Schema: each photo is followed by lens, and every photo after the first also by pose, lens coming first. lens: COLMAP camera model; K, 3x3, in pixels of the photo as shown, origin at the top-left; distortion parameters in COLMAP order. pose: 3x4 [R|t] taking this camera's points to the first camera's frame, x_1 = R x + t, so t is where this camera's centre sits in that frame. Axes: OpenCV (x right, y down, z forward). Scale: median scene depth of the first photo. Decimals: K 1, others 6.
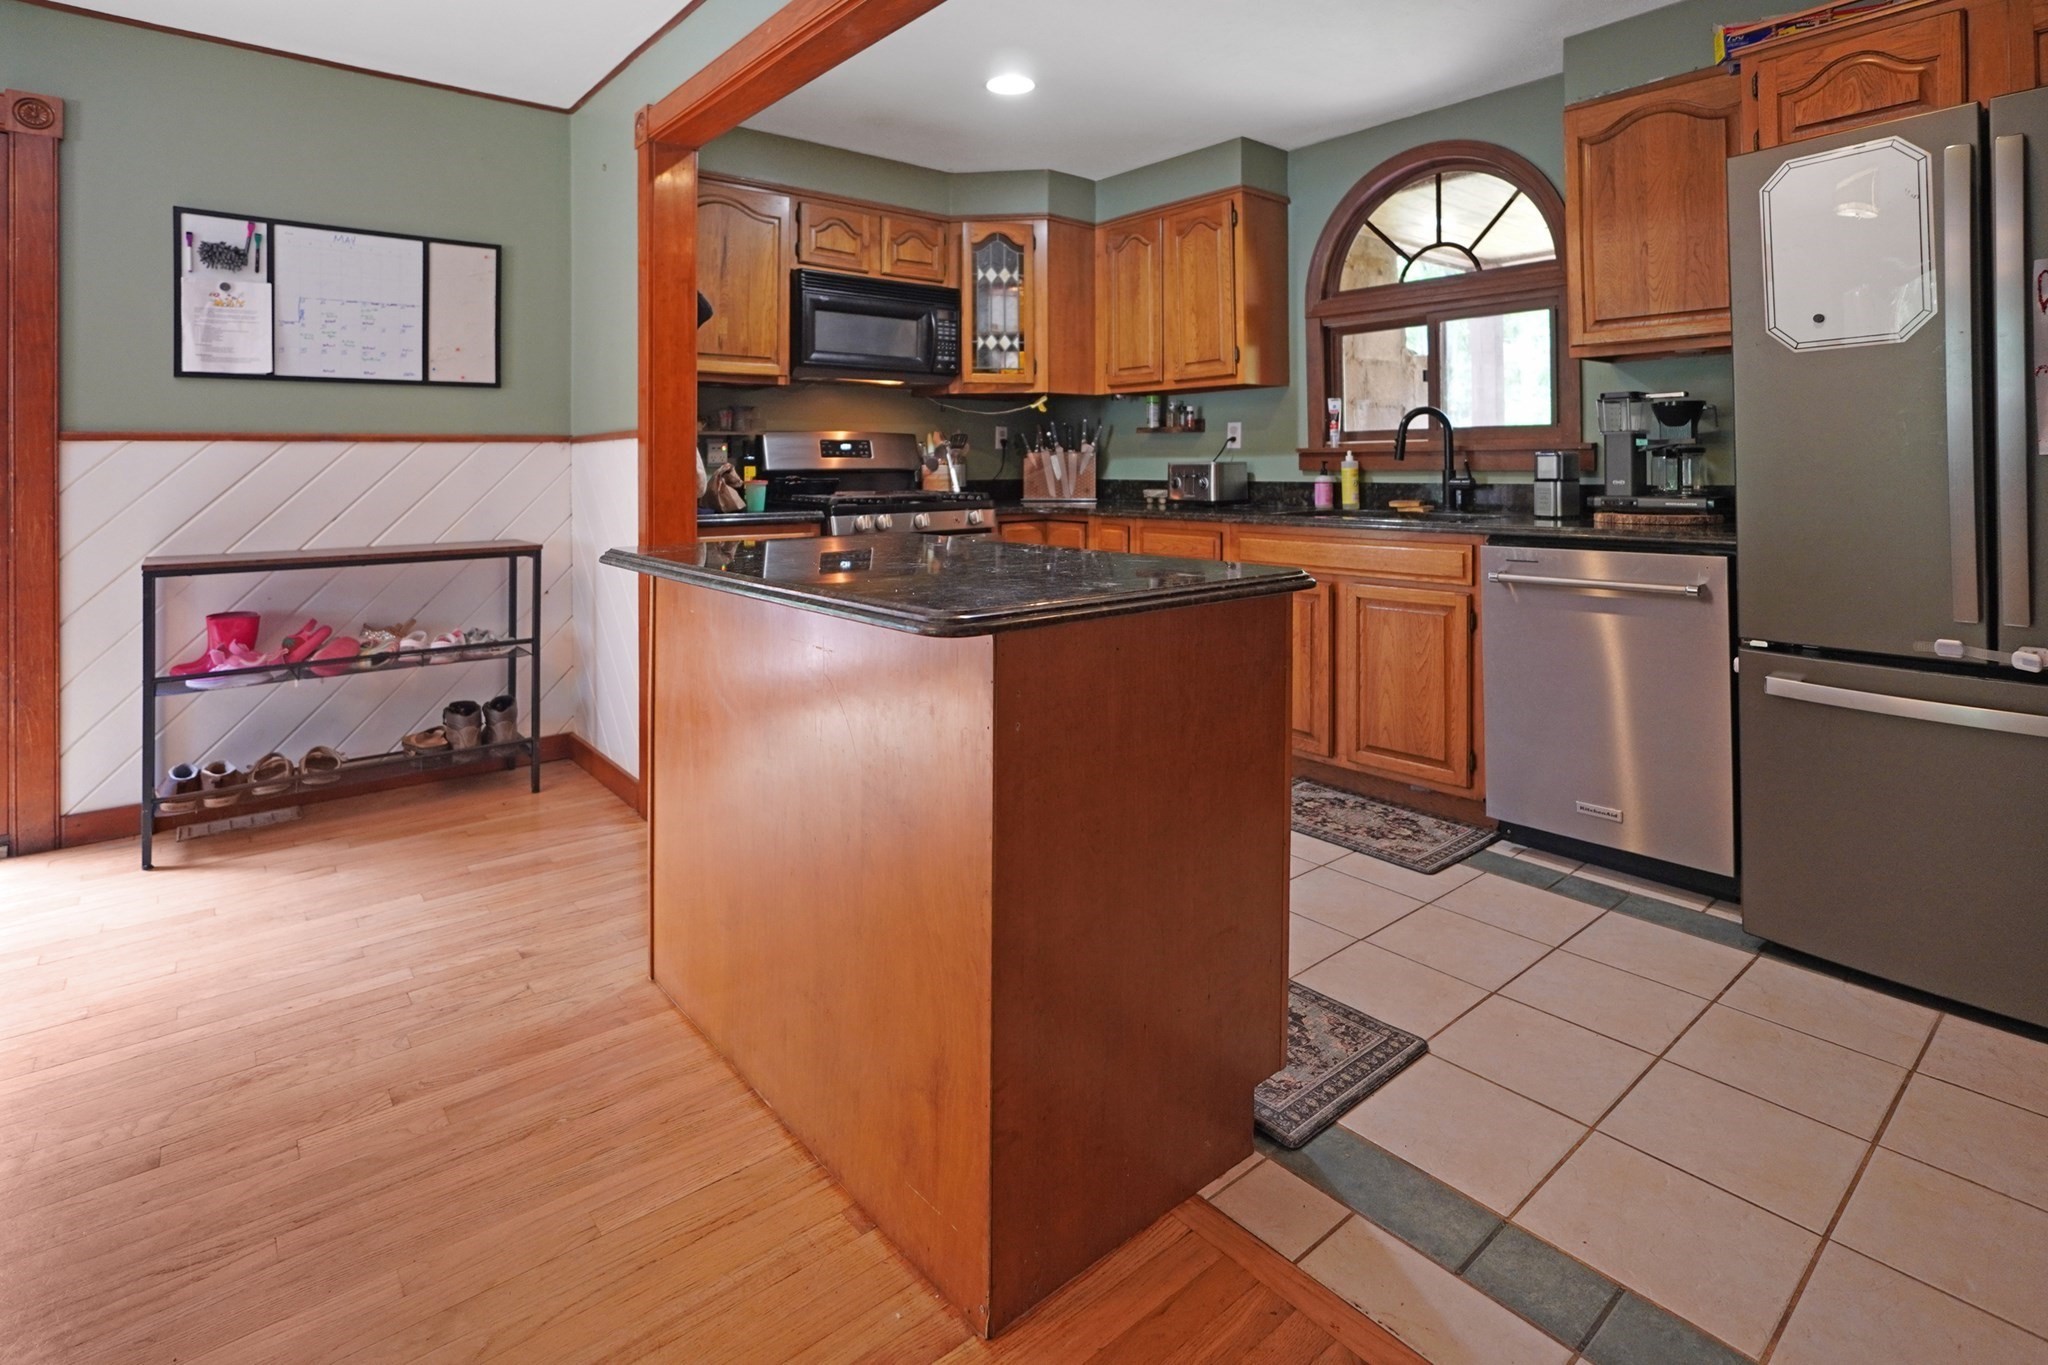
lens RADIAL K [[995.0, 0, 1021.0], [0, 995.0, 464.1], [0, 0, 1]] dist [-0.034367, 0.016106]
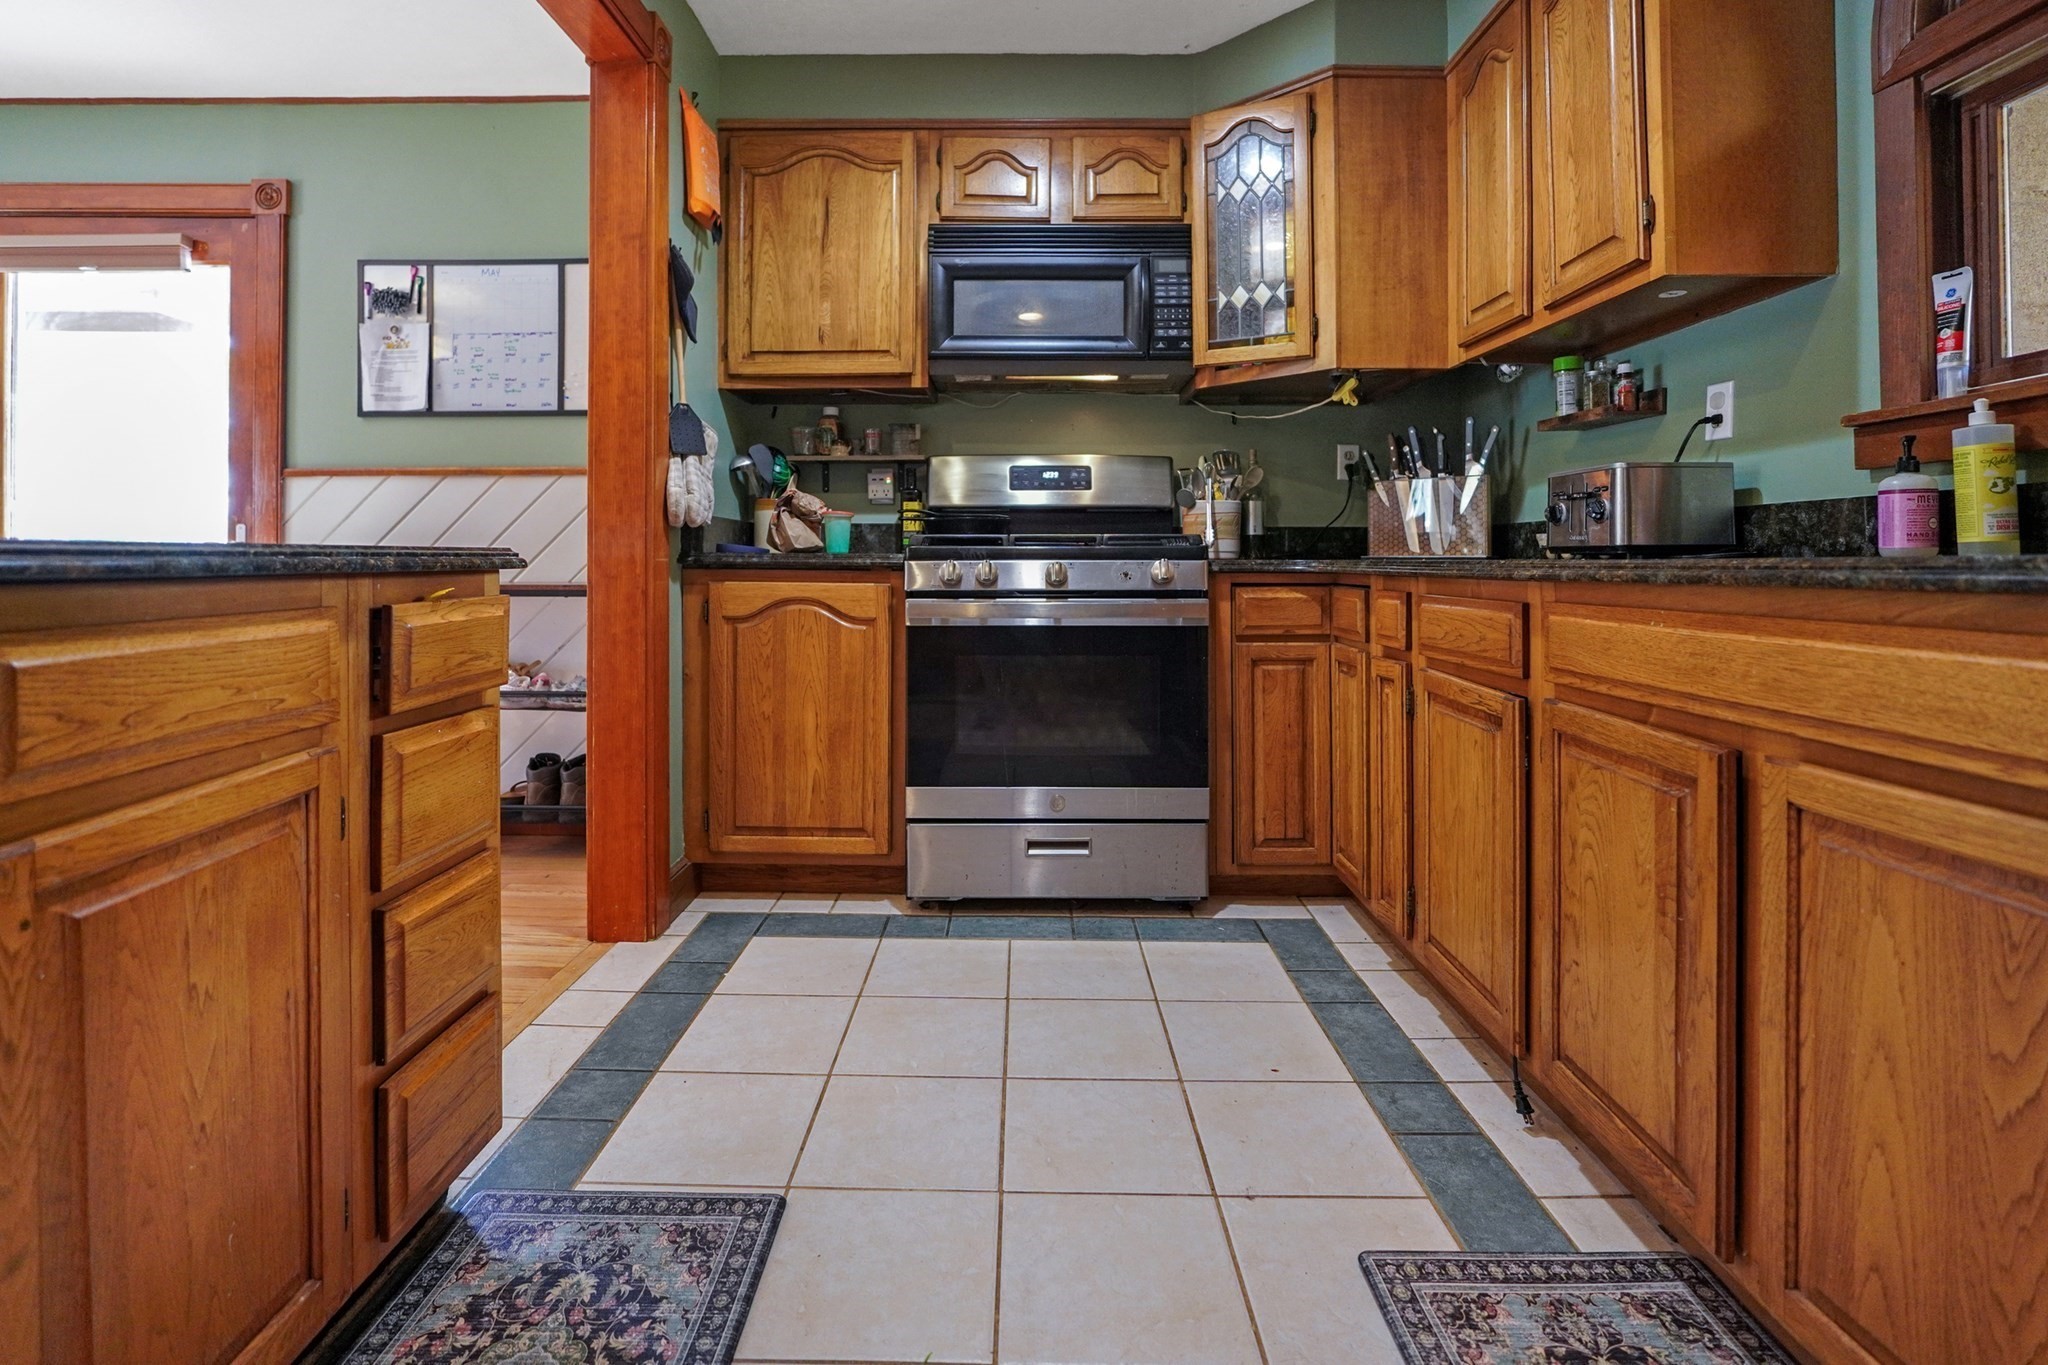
lens RADIAL K [[971.5, 0, 1012.7], [0, 971.5, 555.6], [0, 0, 1]] dist [-0.008776, 0.000099]
pose [[0.761617, 0.003621, -0.648018, 0.293422], [-0.005590, 0.999984, -0.000982, 0.047205], [0.648004, 0.004370, 0.761625, 0.505464]]
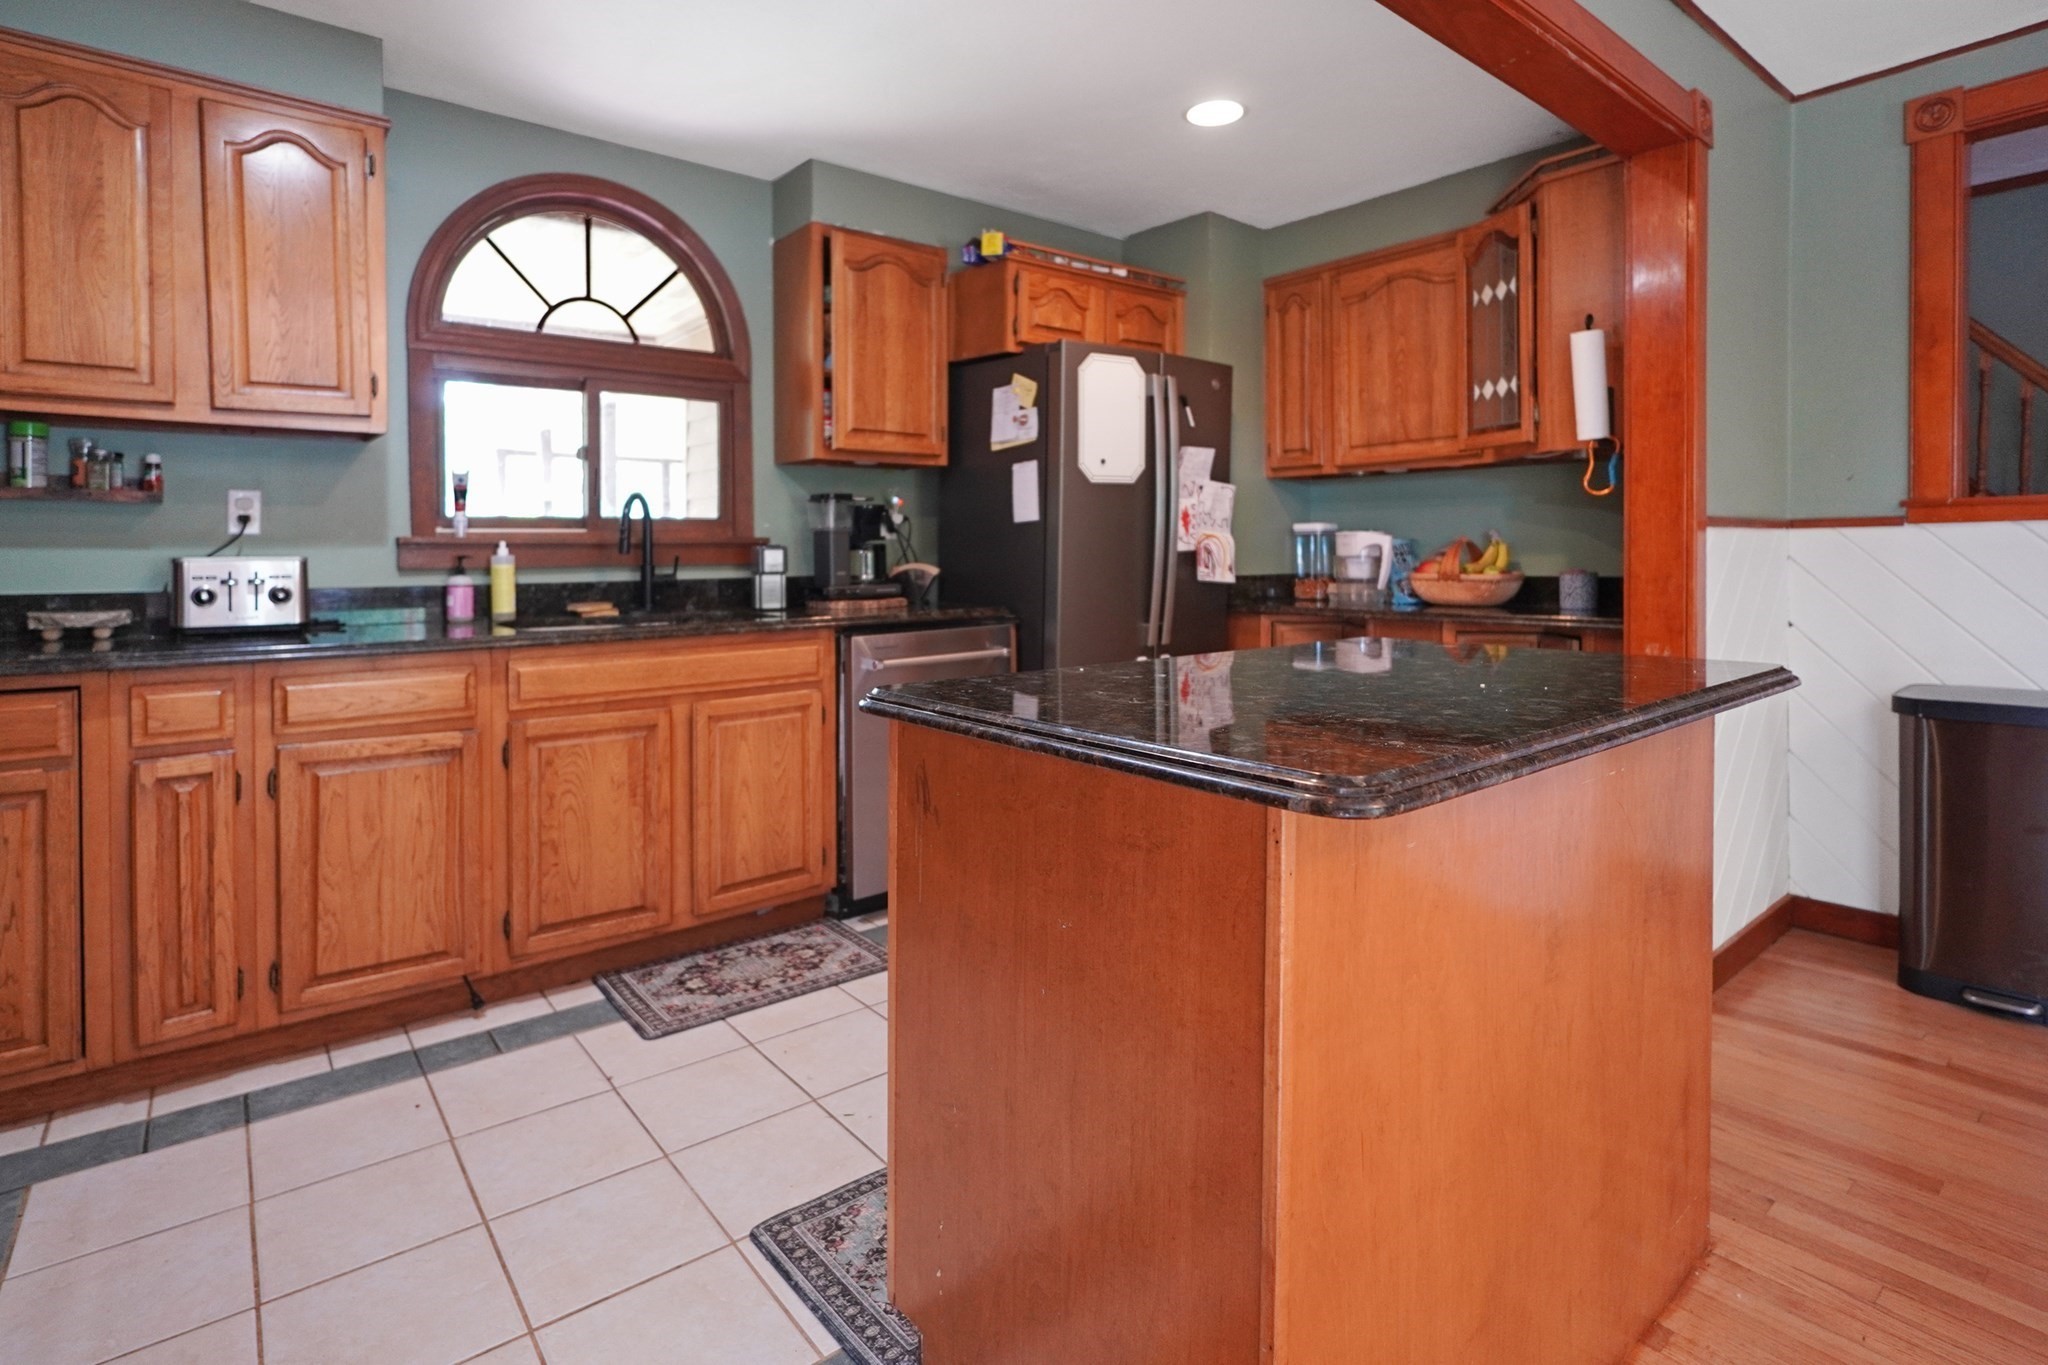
lens RADIAL K [[1023.4, 0, 1016.1], [0, 1023.4, 563.7], [0, 0, 1]] dist [-0.002917, -0.000303]
pose [[0.025775, -0.007155, 0.999642, -0.436733], [0.004639, 0.999964, 0.007038, -0.000464], [-0.999657, 0.004456, 0.025807, 0.600438]]
